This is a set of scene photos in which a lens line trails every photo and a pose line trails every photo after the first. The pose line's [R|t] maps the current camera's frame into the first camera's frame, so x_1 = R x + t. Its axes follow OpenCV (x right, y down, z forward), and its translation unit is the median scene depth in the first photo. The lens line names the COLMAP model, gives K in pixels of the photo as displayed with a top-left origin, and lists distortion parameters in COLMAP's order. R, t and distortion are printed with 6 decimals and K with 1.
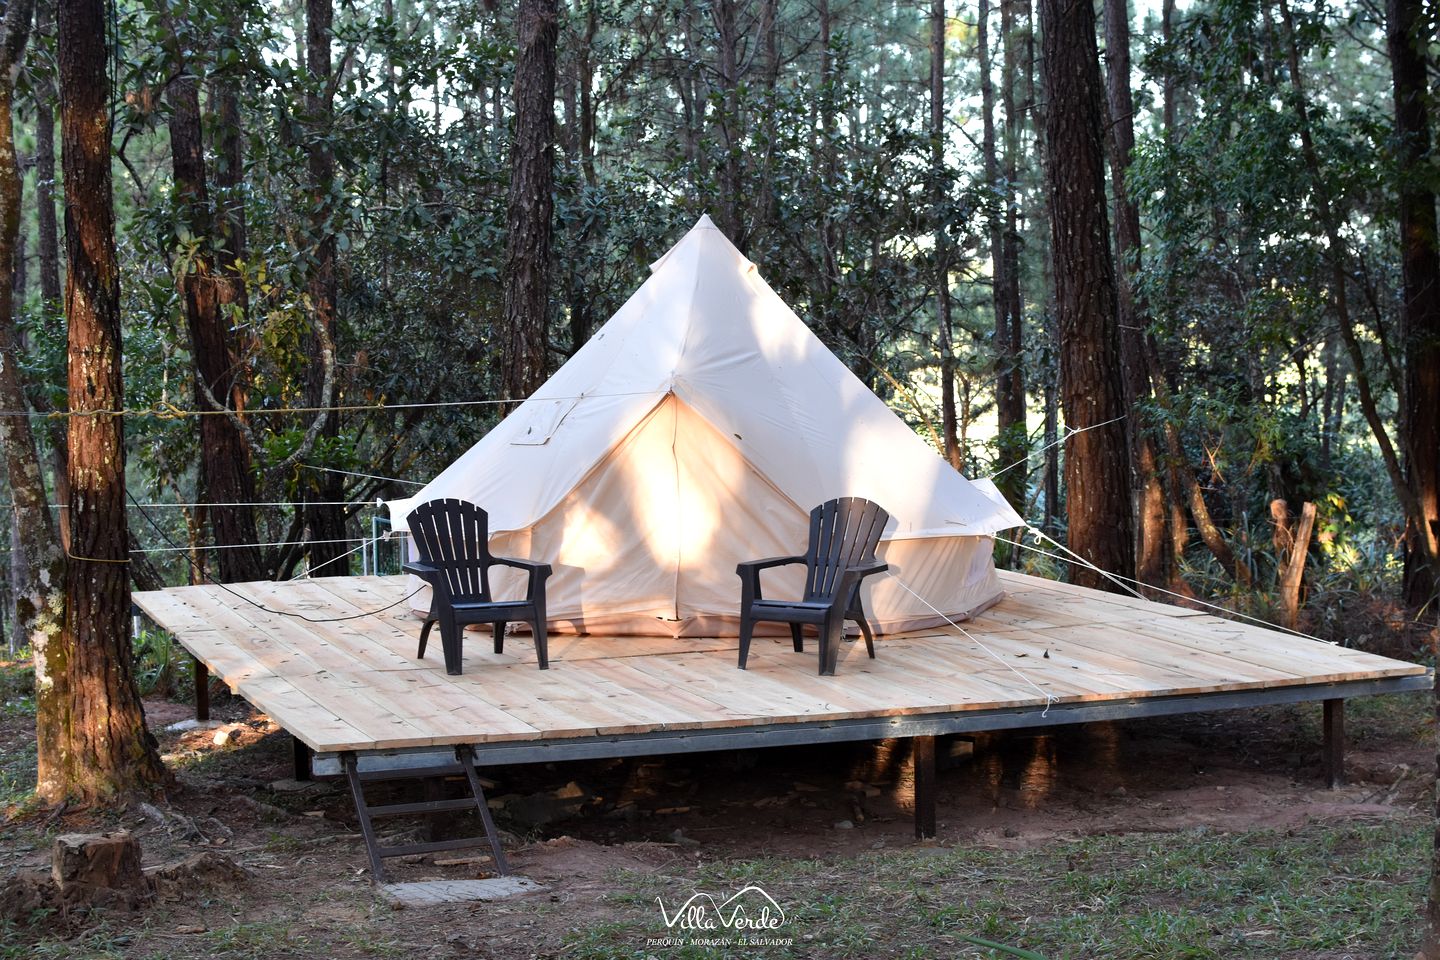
lens RADIAL K [[2194.7, 0, 720.0], [0, 2194.7, 480.0], [0, 0, 1]] dist [-0.162060, 0.048951]
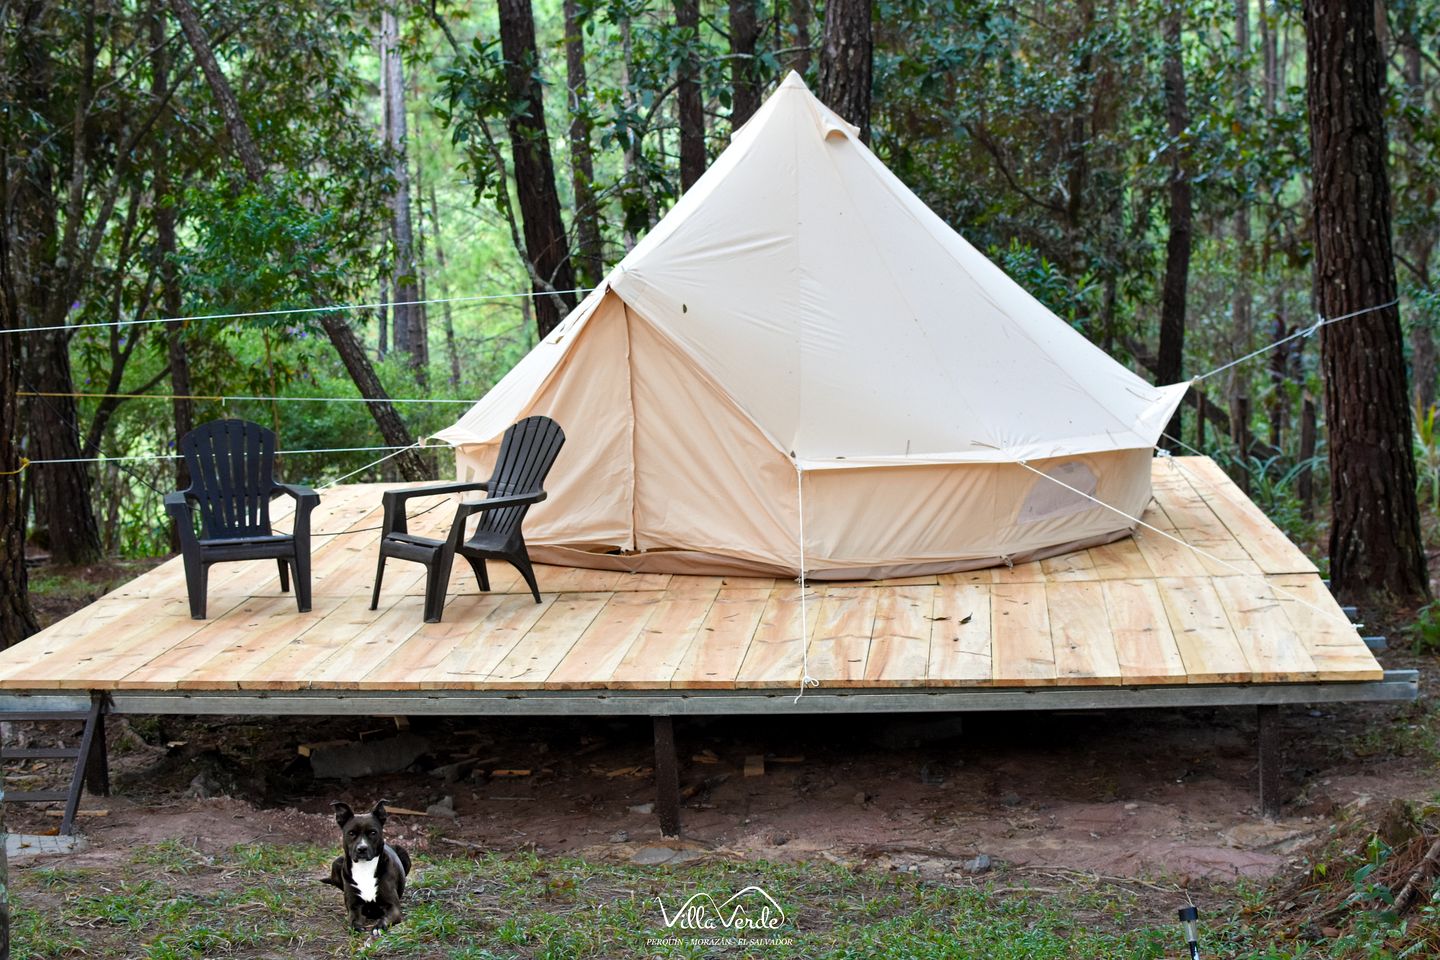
lens RADIAL K [[2466.3, 0, 720.0], [0, 2466.3, 480.0], [0, 0, 1]] dist [-0.153767, 0.009559]
pose [[0.891778, 0.032388, -0.451312, 0.449310], [-0.001571, 0.997650, 0.068491, -0.031604], [0.452470, -0.060370, 0.889734, 0.145077]]
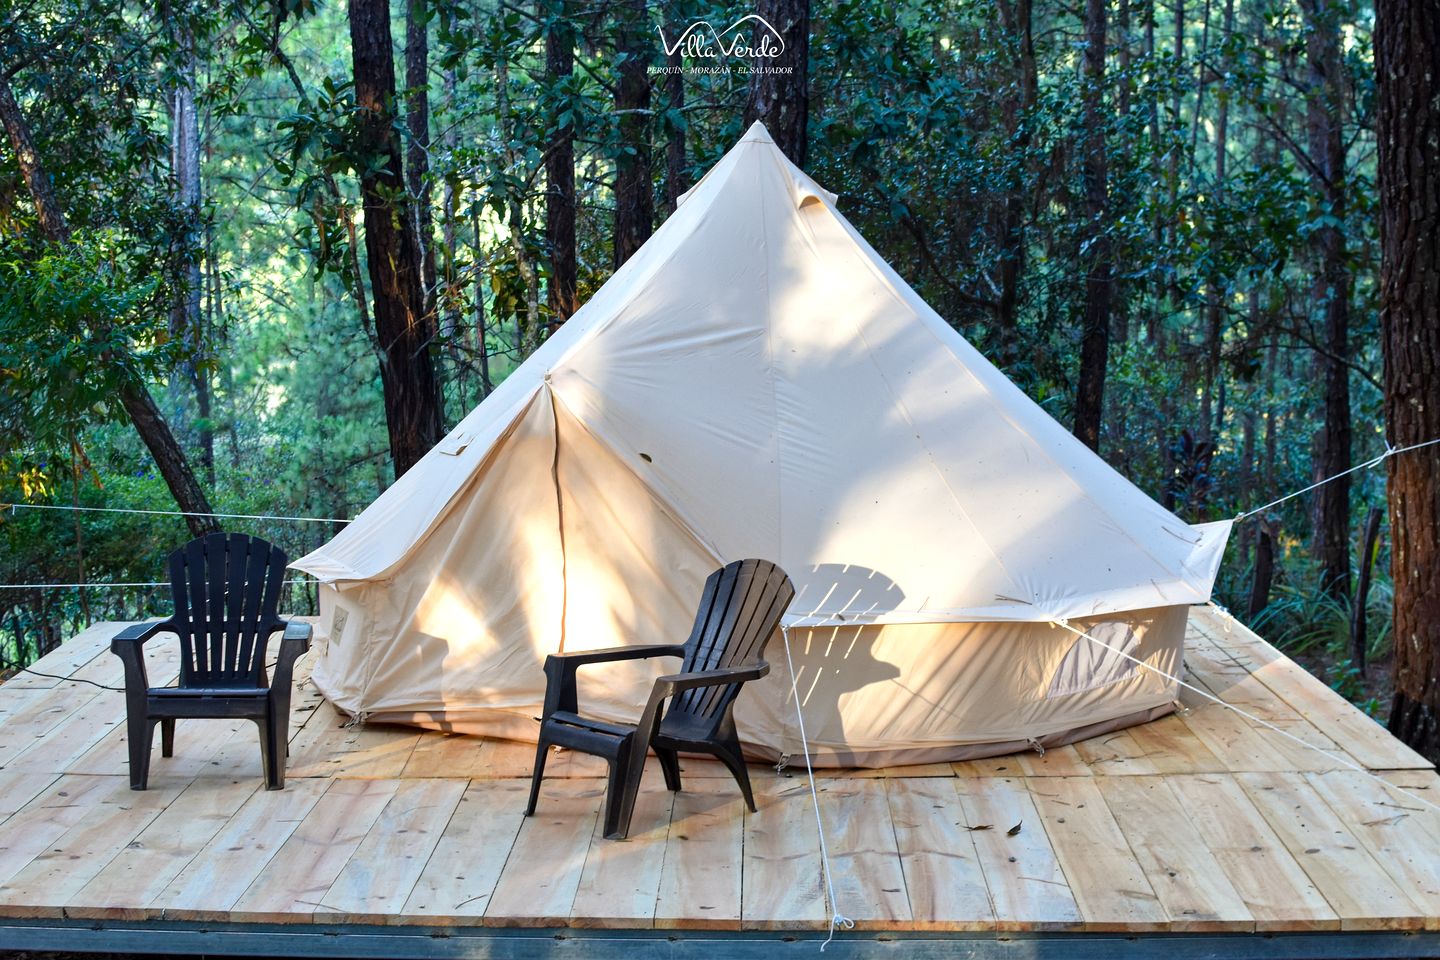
lens RADIAL K [[2643.0, 0, 720.0], [0, 2643.0, 480.0], [0, 0, 1]] dist [-0.171310, 0.156305]
pose [[0.925380, 0.037116, -0.377219, 0.330185], [-0.029537, 0.999229, 0.025860, -0.034307], [0.377888, -0.012788, 0.925763, 0.261133]]
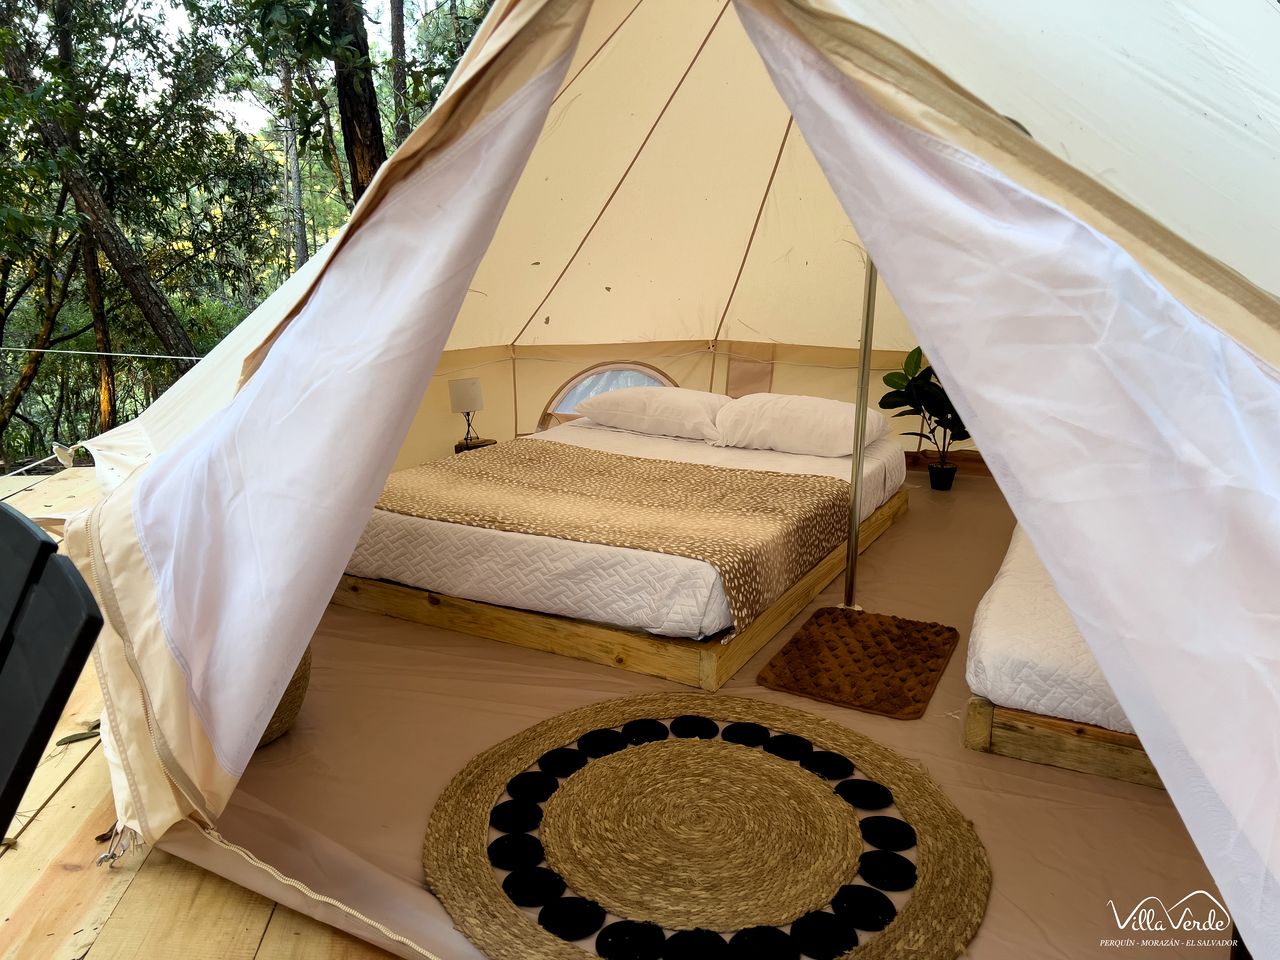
lens RADIAL K [[948.0, 0, 640.0], [0, 948.0, 480.0], [0, 0, 1]] dist [-0.000125, -0.000615]
pose [[0.959124, 0.081271, -0.271065, -0.002570], [-0.036936, 0.985632, 0.164820, -0.003320], [0.280566, -0.148071, 0.948345, 0.916143]]
